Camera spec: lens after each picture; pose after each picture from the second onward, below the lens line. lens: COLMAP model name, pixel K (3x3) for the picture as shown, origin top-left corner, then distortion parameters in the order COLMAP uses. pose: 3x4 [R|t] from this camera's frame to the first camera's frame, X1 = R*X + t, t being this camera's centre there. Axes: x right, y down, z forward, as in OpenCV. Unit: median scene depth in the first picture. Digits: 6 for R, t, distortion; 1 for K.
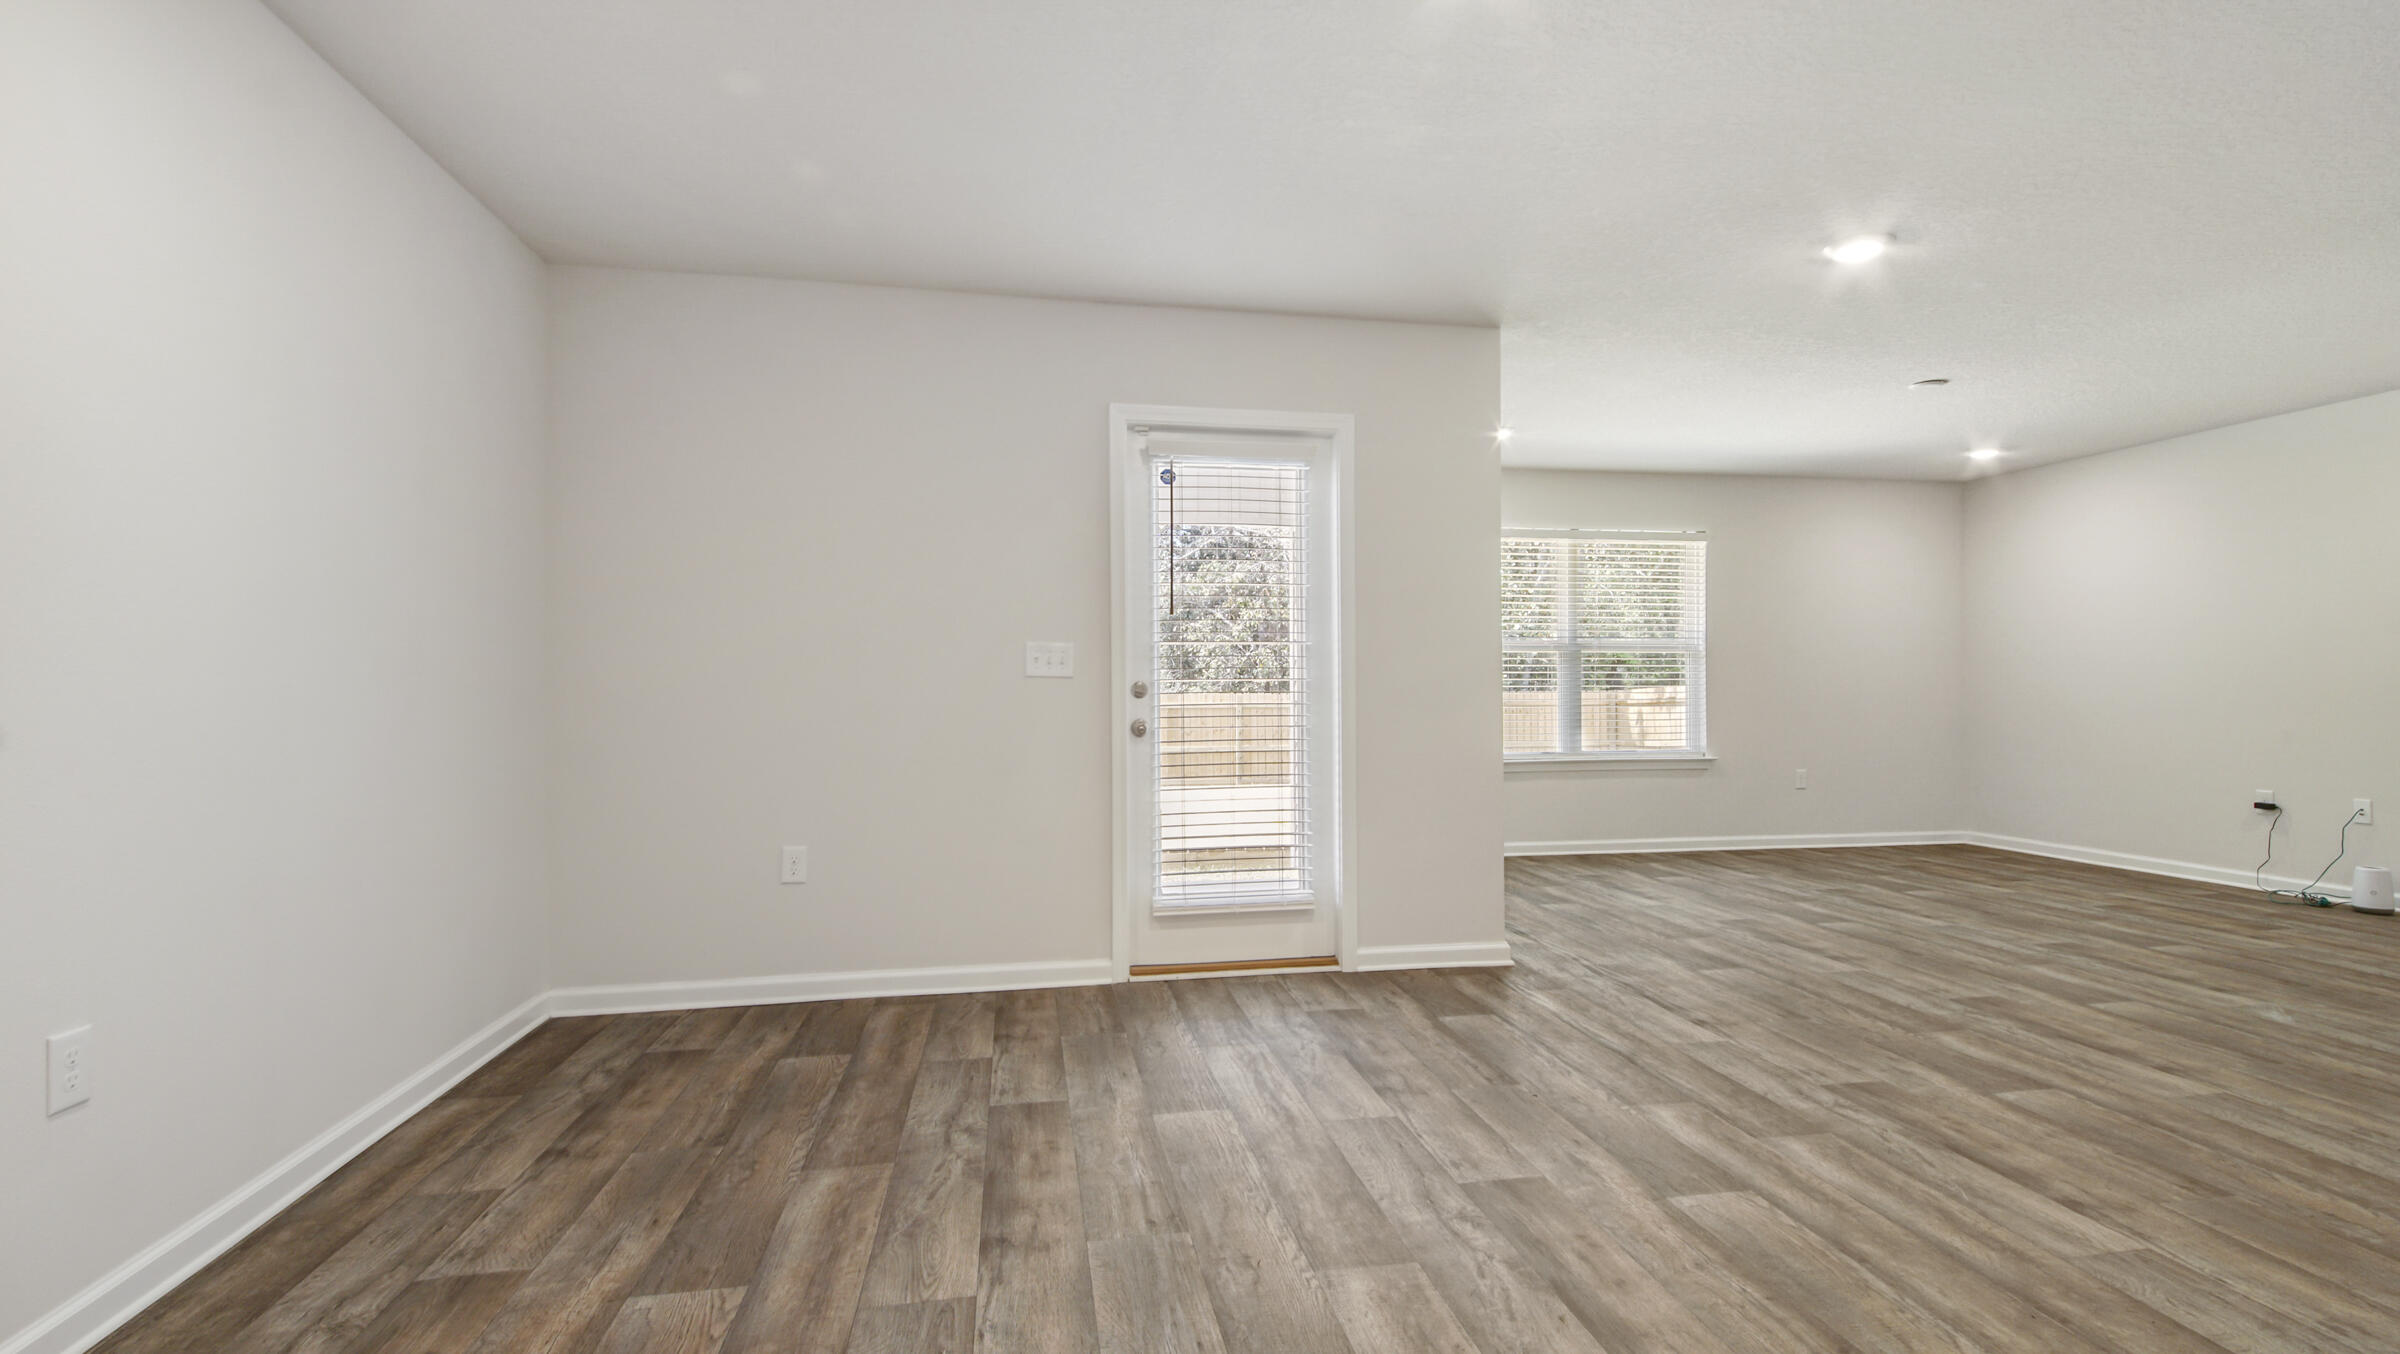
lens RADIAL K [[1066.1, 0, 1199.4], [0, 1066.1, 695.4], [0, 0, 1]] dist [0.003284, -0.003902]
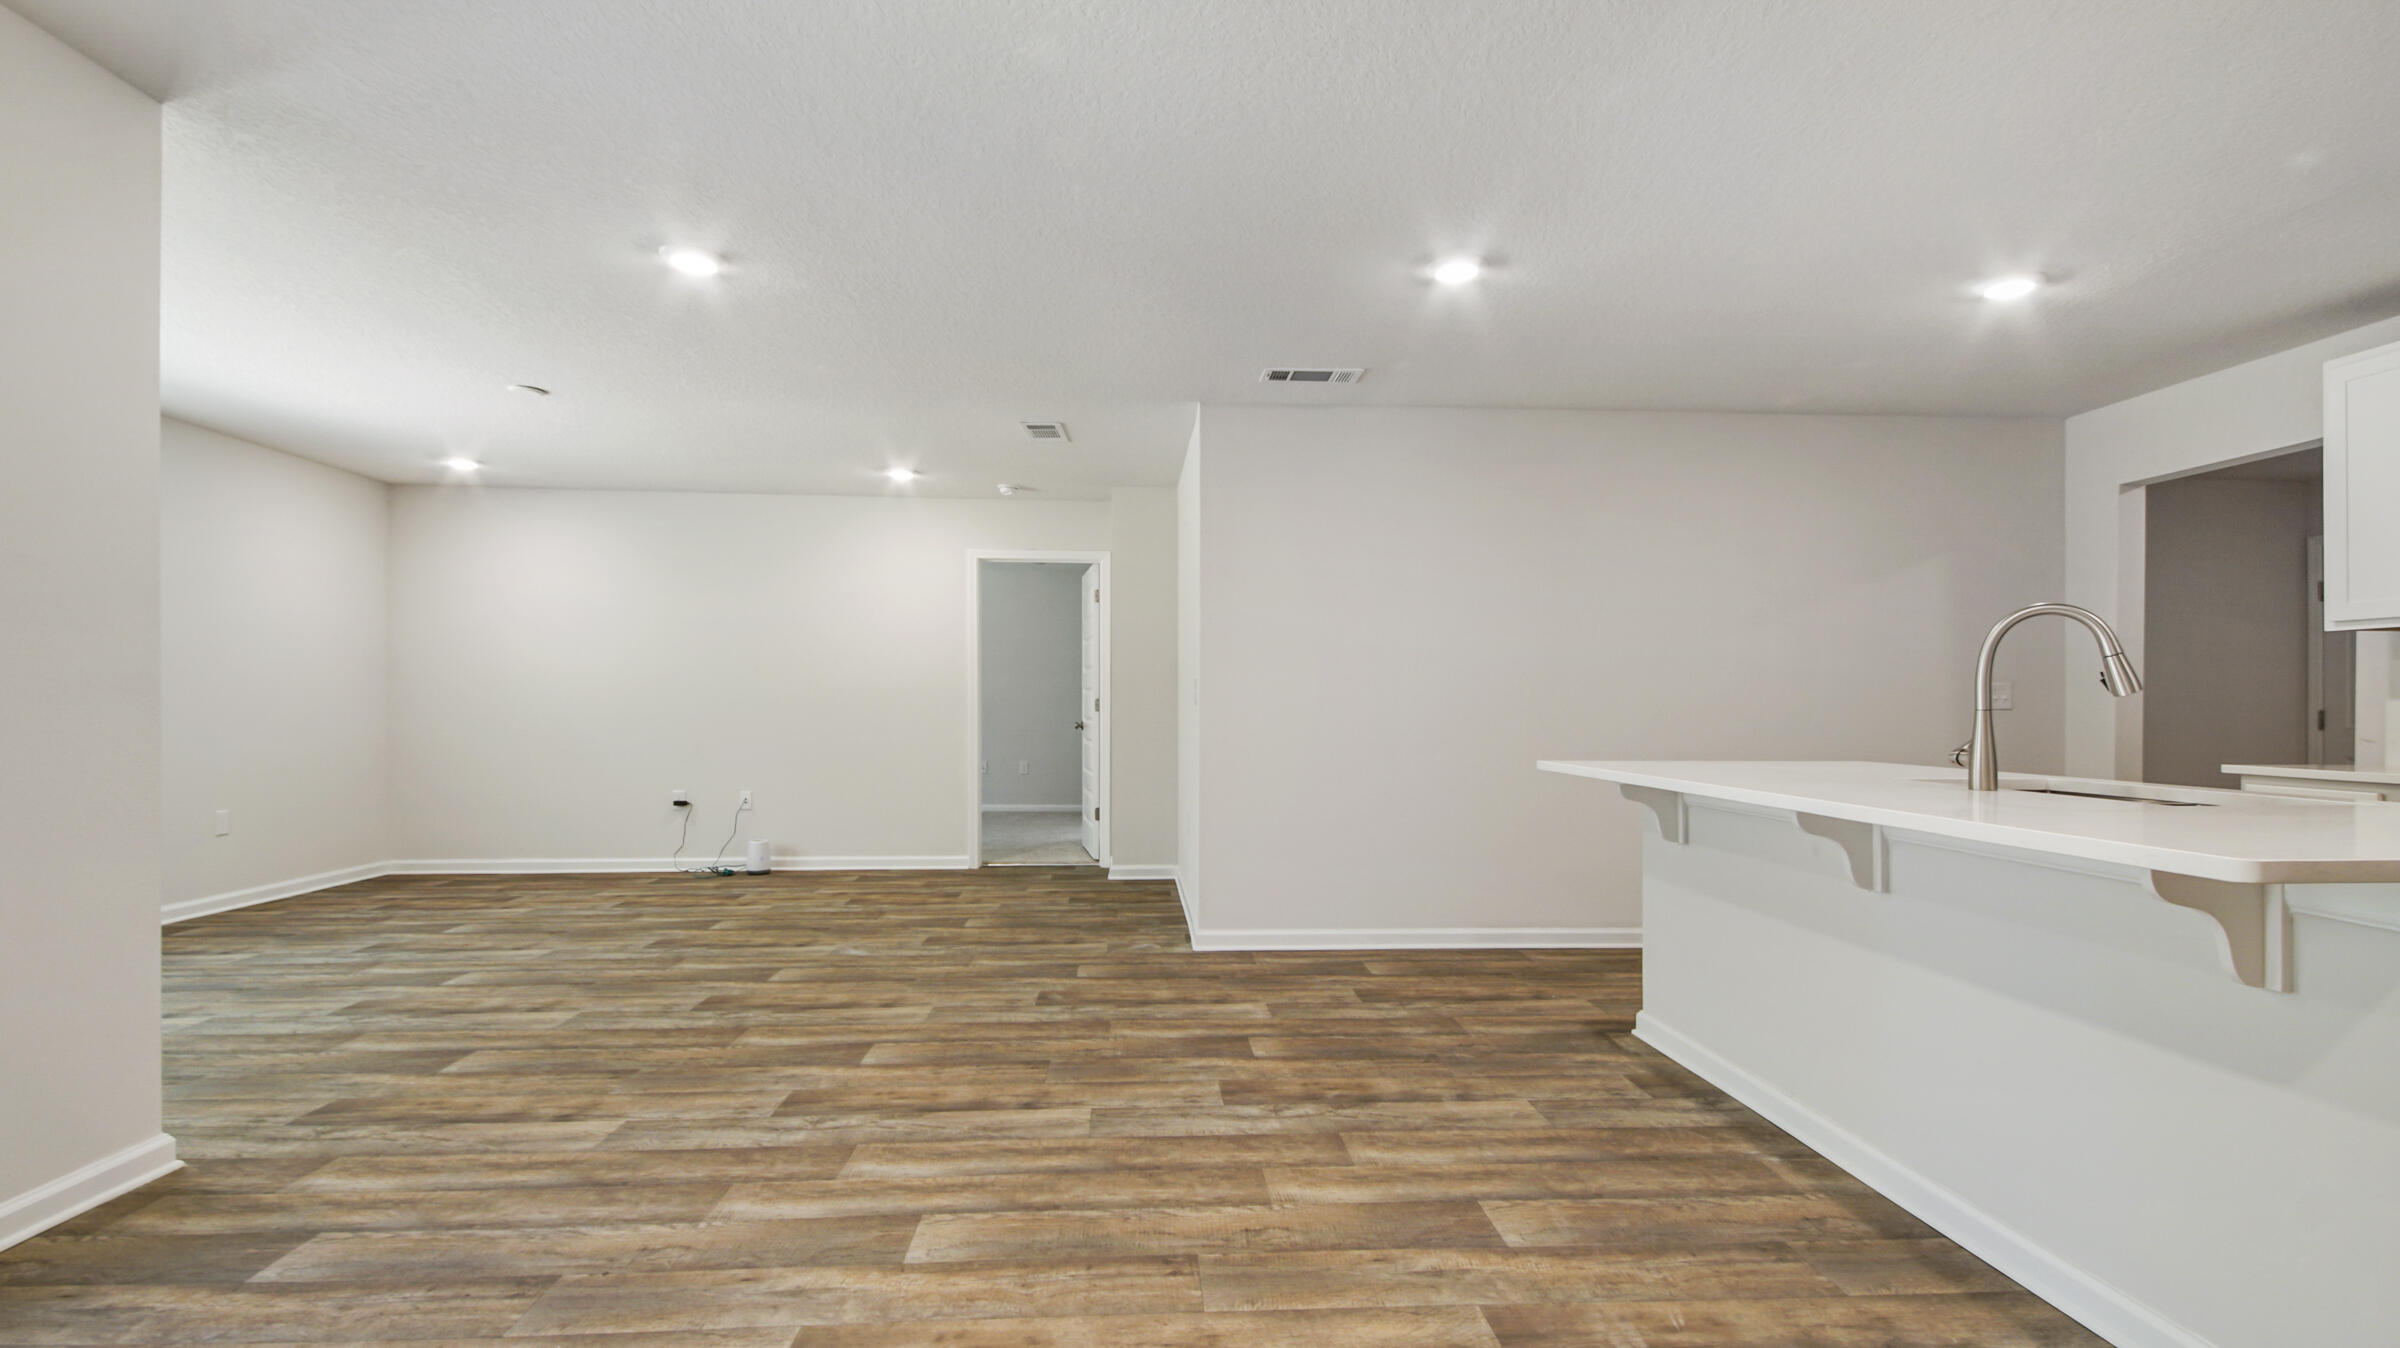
lens RADIAL K [[1066.1, 0, 1225.6], [0, 1066.1, 706.2], [0, 0, 1]] dist [0.003284, -0.003902]
pose [[0.080845, 0.004050, 0.996718, -0.317967], [0.001333, 0.999990, -0.004171, -0.005393], [-0.996726, 0.001666, 0.080839, 0.442174]]
